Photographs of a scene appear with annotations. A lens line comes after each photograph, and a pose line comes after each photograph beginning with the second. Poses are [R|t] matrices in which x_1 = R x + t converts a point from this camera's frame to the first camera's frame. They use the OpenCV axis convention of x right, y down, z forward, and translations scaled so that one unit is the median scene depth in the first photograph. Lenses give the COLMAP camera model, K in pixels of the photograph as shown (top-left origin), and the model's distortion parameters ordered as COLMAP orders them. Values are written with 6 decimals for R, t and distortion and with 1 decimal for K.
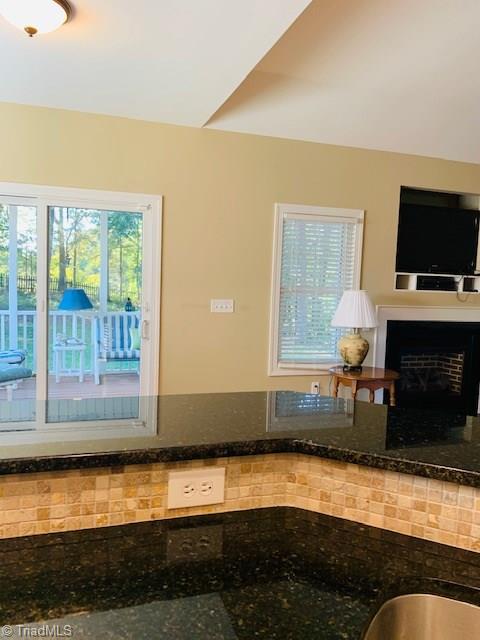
lens RADIAL K [[494.6, 0, 240.0], [0, 494.6, 320.0], [0, 0, 1]] dist [0.014427, -0.000494]
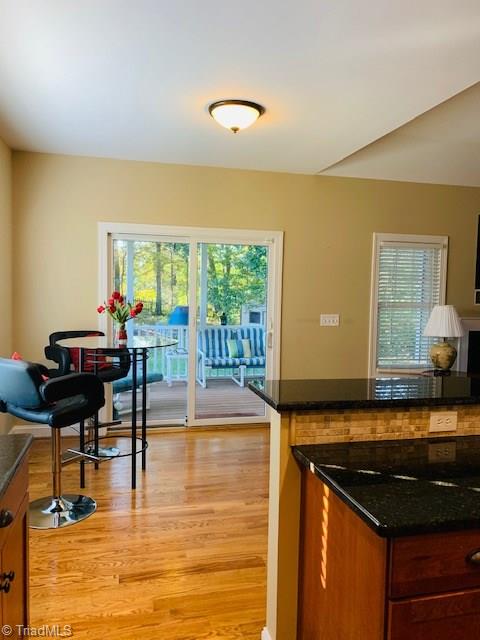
lens RADIAL K [[490.6, 0, 240.0], [0, 490.6, 320.0], [0, 0, 1]] dist [0.001184, -0.002878]
pose [[0.996506, -0.010331, -0.082880, -0.144871], [0.008340, 0.999669, -0.024327, -0.001344], [0.083104, 0.023551, 0.996263, -0.191510]]
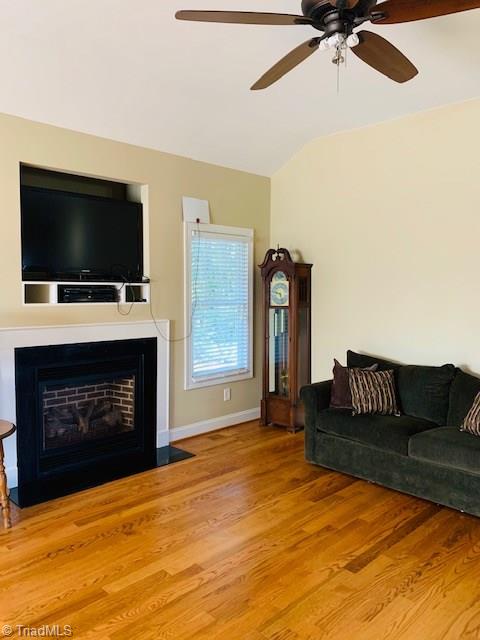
lens RADIAL K [[494.6, 0, 240.0], [0, 494.6, 320.0], [0, 0, 1]] dist [0.014427, -0.000494]
pose [[0.895438, -0.060921, 0.440997, 0.287453], [0.062550, 0.997983, 0.010859, -0.028673], [-0.440769, 0.017860, 0.897443, 0.220207]]
